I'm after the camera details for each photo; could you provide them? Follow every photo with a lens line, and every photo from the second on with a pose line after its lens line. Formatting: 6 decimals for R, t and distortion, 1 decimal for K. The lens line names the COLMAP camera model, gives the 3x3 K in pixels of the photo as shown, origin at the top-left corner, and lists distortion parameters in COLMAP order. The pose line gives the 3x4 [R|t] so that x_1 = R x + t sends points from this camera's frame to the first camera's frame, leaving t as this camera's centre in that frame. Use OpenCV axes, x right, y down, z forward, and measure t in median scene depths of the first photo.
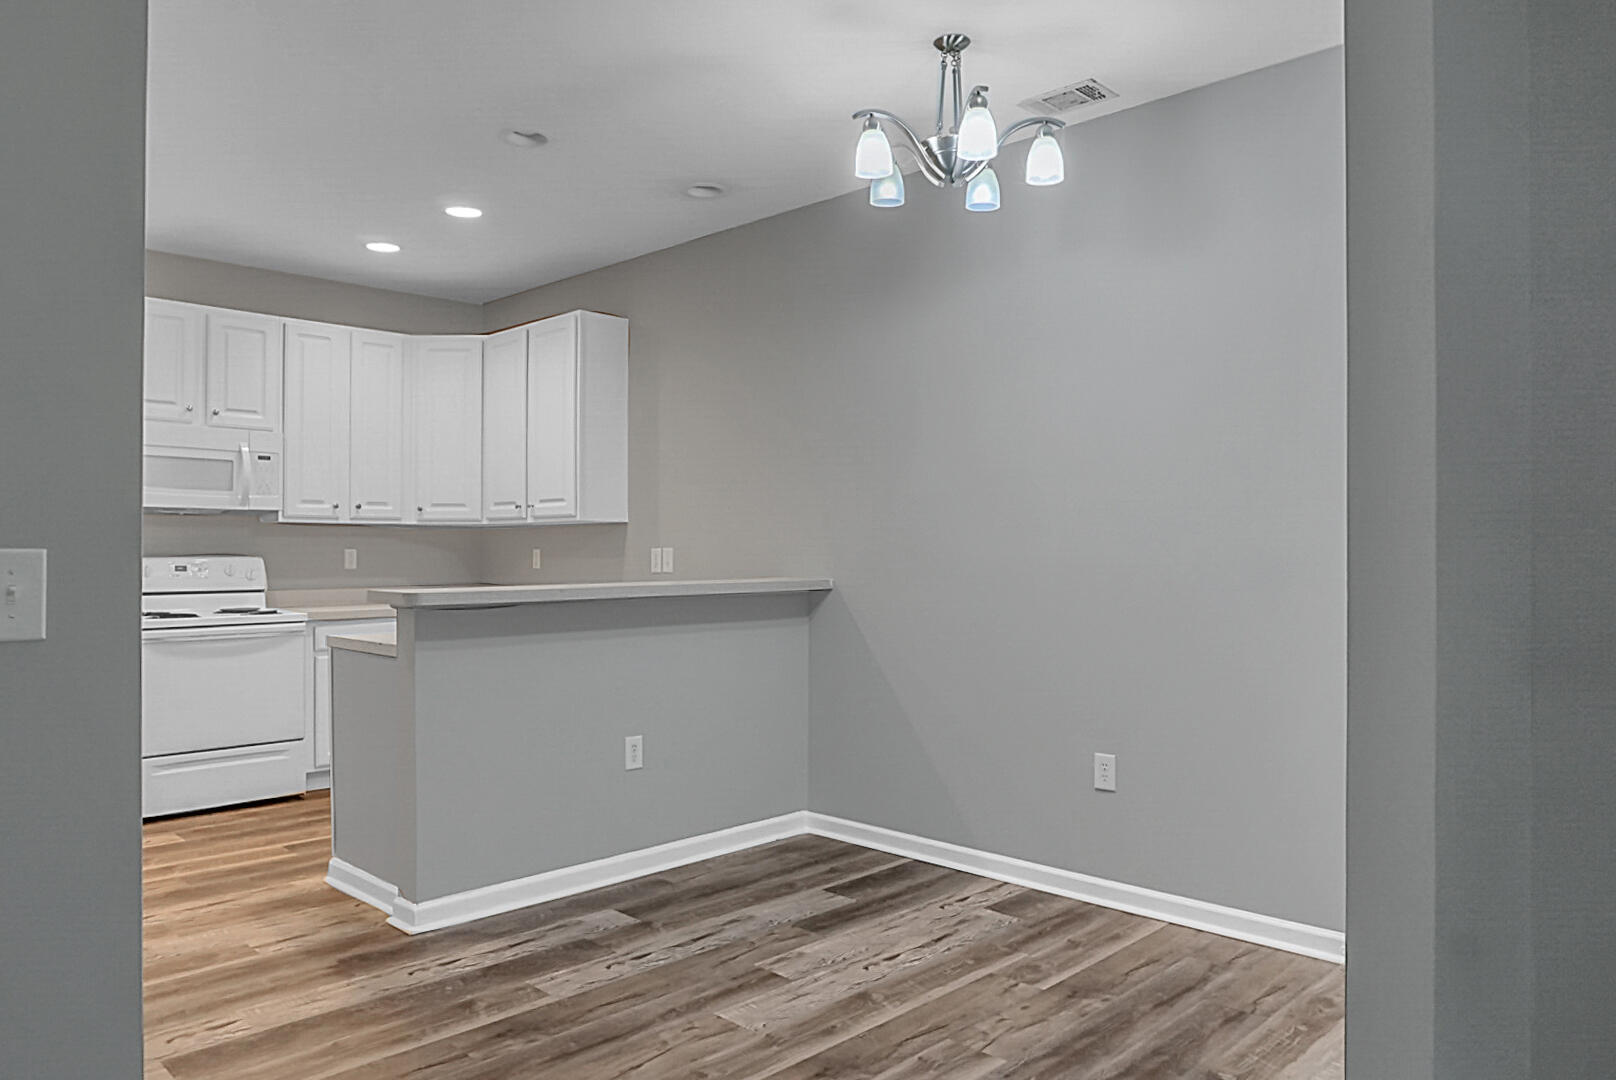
lens RADIAL K [[1104.7, 0, 803.4], [0, 1104.7, 542.1], [0, 0, 1]] dist [-0.045795, 0.033957]
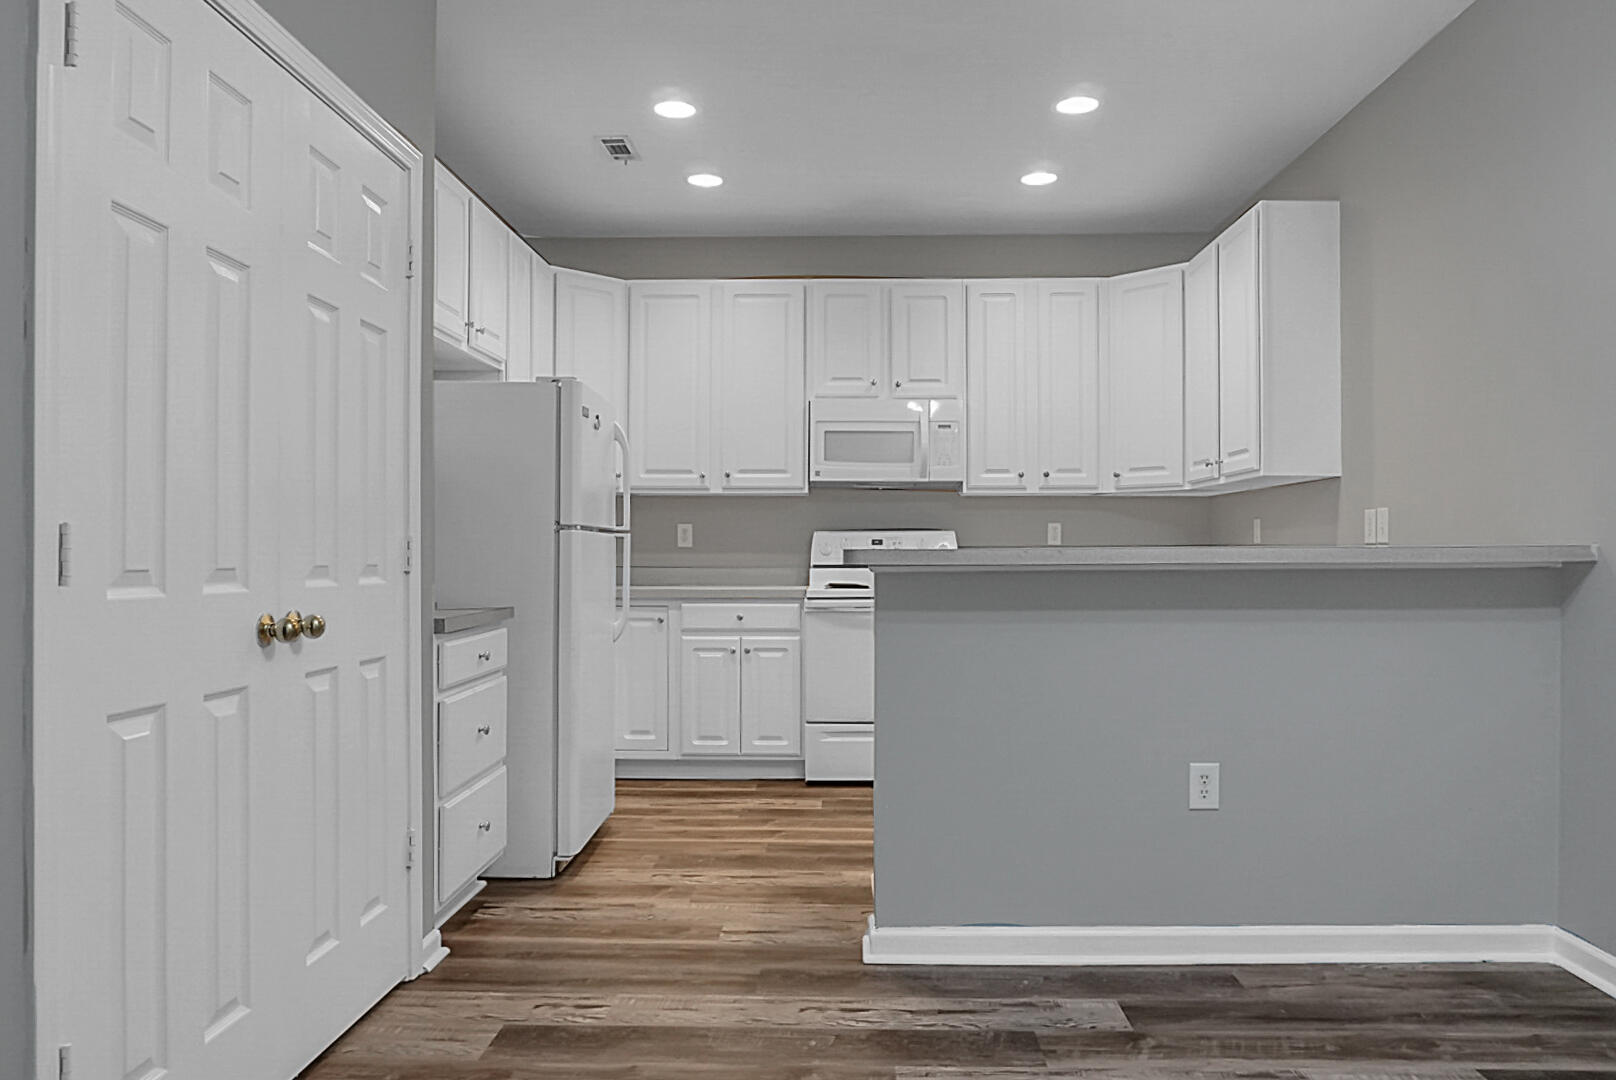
lens RADIAL K [[1104.7, 0, 846.8], [0, 1104.7, 549.2], [0, 0, 1]] dist [-0.045795, 0.033957]
pose [[0.688293, -0.005335, -0.725413, 0.194069], [0.006945, 0.999976, -0.000765, 0.039758], [0.725399, -0.004511, 0.688313, 0.351102]]
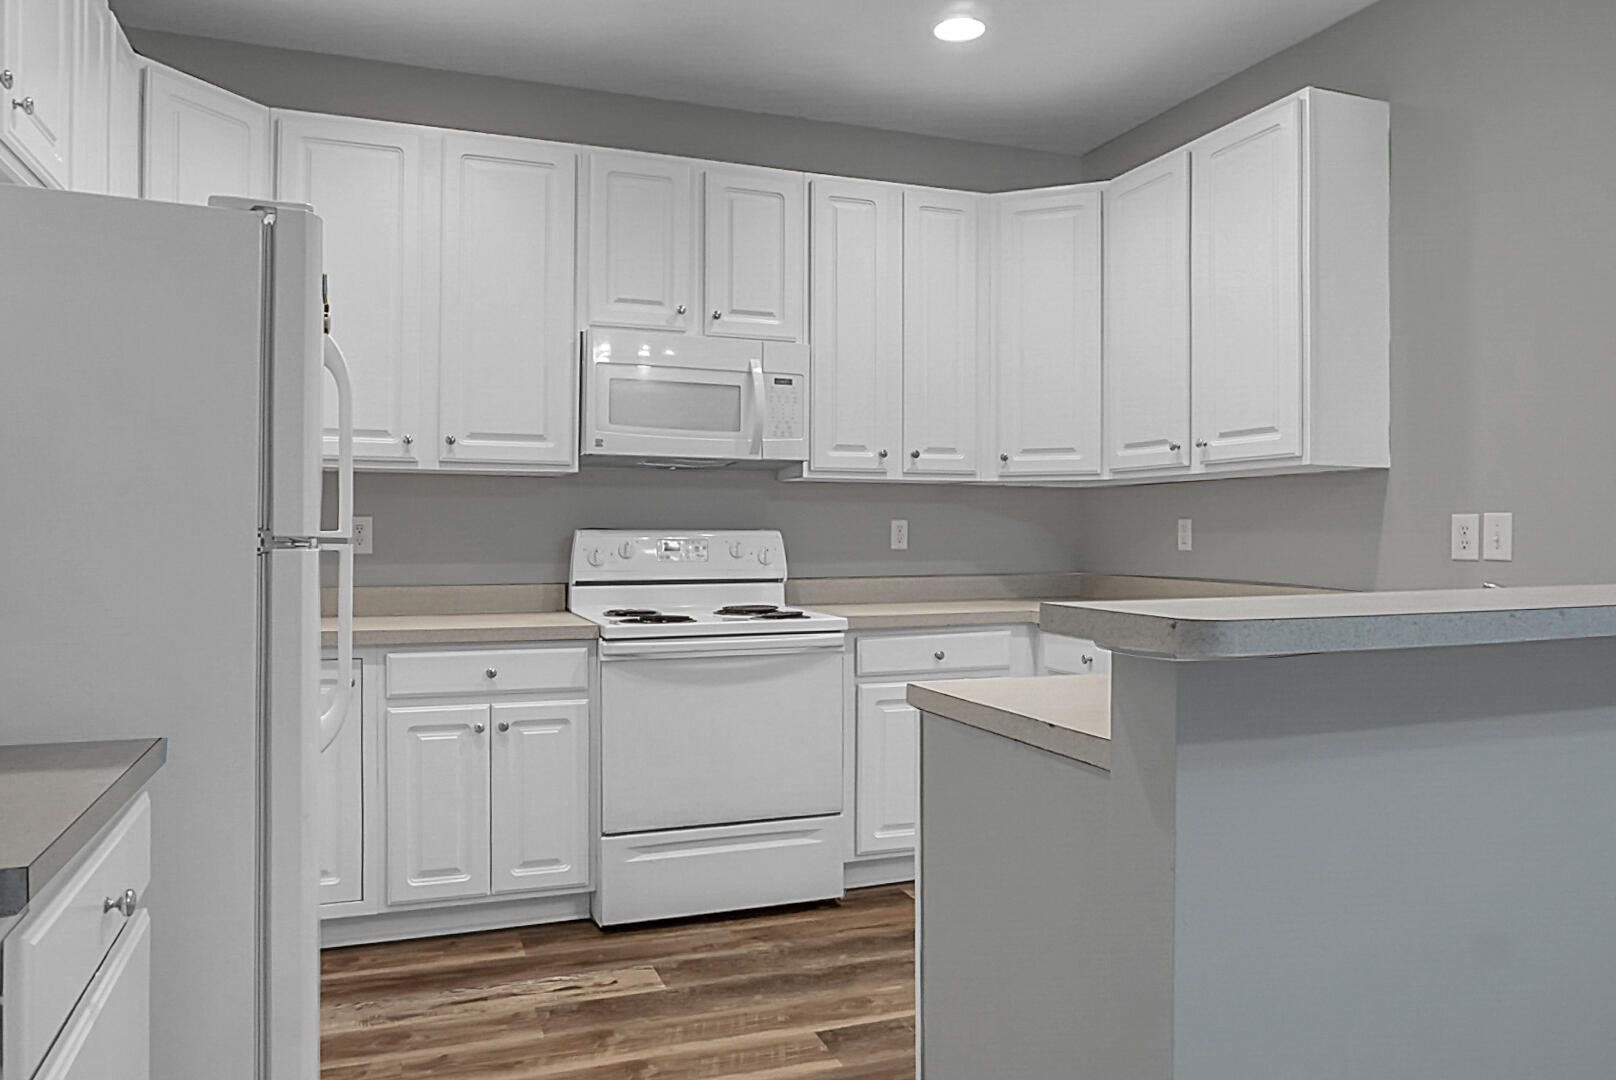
lens RADIAL K [[1104.7, 0, 780.6], [0, 1104.7, 526.3], [0, 0, 1]] dist [-0.045795, 0.033957]
pose [[0.900375, -0.001520, -0.435113, -0.264745], [0.001664, 0.999999, -0.000049, 0.014405], [0.435112, -0.000680, 0.900376, 0.515852]]
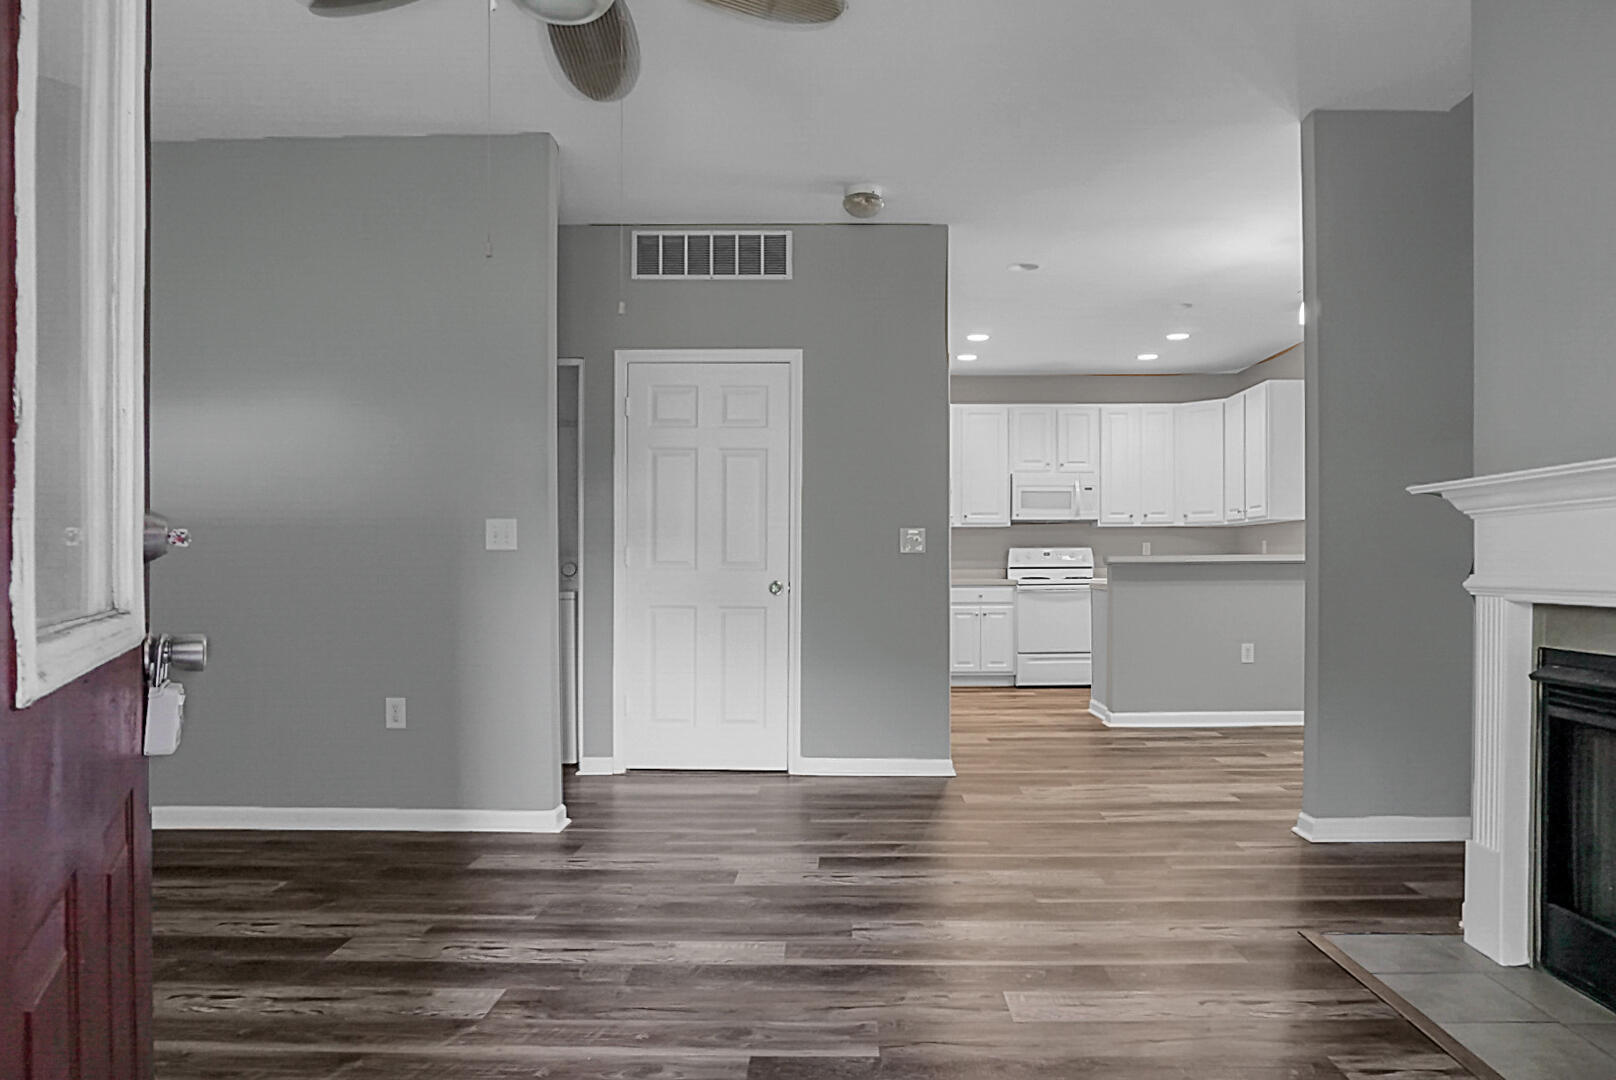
lens RADIAL K [[1104.7, 0, 846.8], [0, 1104.7, 571.3], [0, 0, 1]] dist [-0.045795, 0.033957]
pose [[0.695623, -0.001875, -0.718405, 0.625156], [0.012272, 0.999882, 0.009273, 0.040615], [0.718303, -0.015267, 0.695563, -0.612728]]
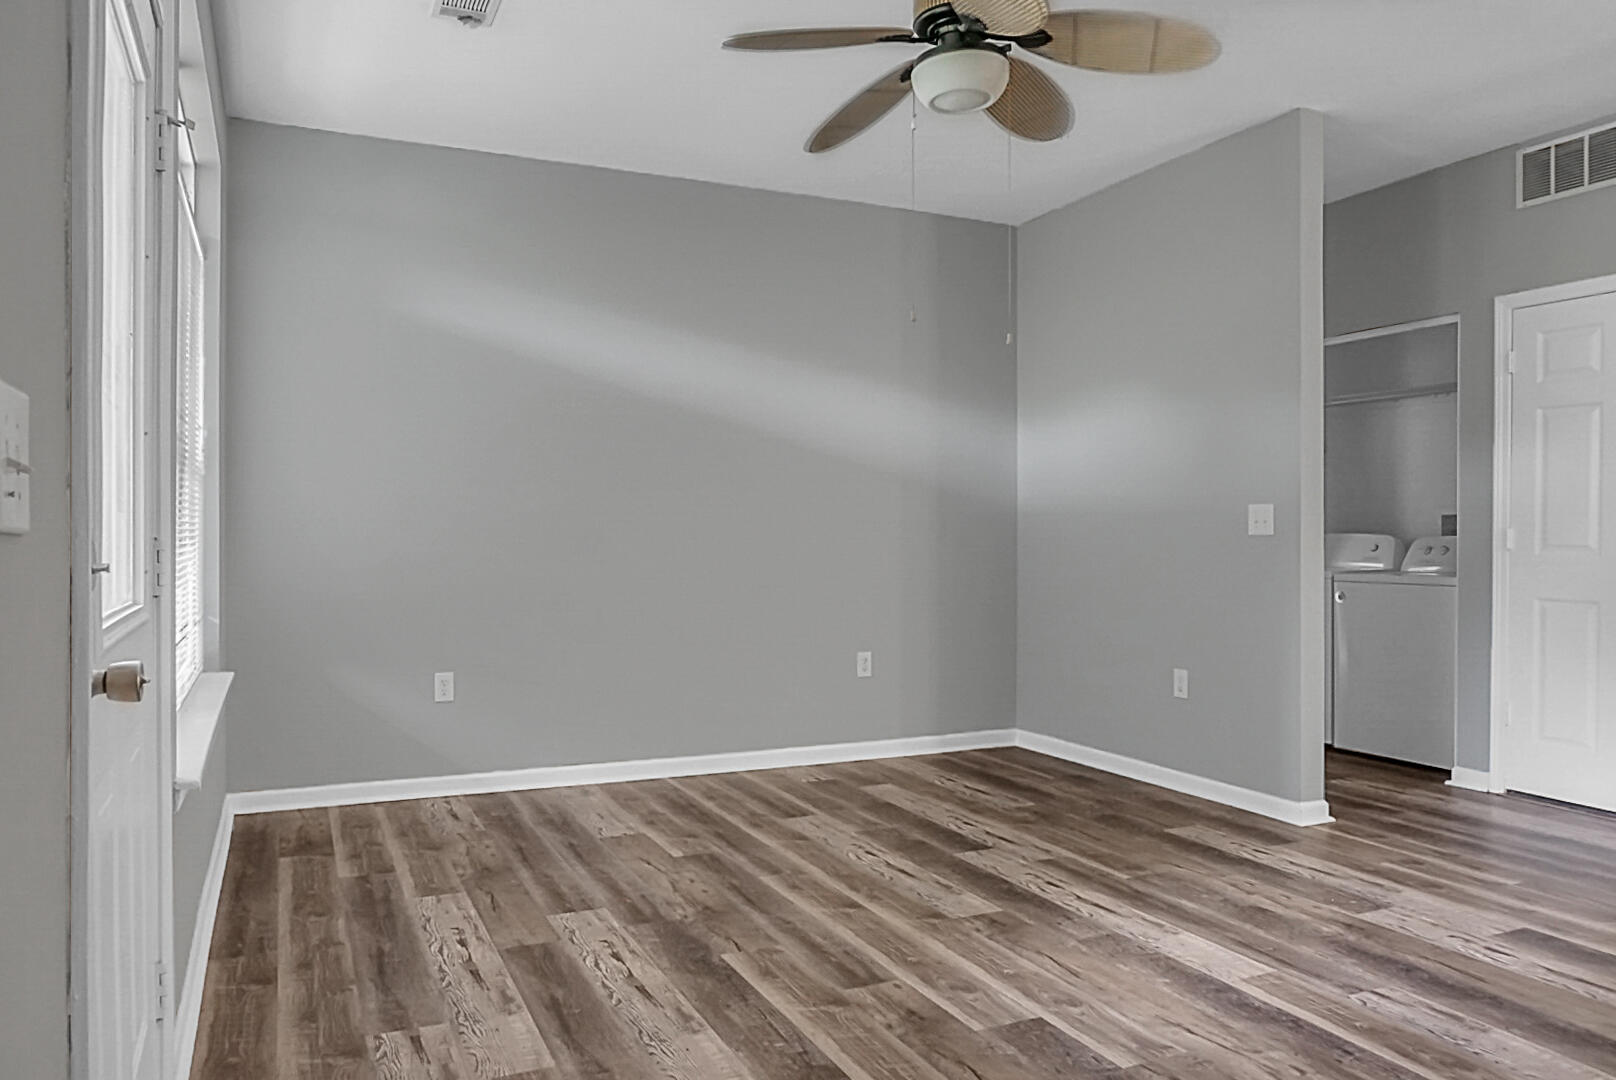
lens RADIAL K [[1104.7, 0, 749.3], [0, 1104.7, 542.4], [0, 0, 1]] dist [-0.045795, 0.033957]
pose [[-0.378816, 0.002578, -0.925468, 0.810726], [0.011220, 0.999935, -0.001807, 0.028972], [0.925404, -0.011068, -0.378821, -0.177469]]
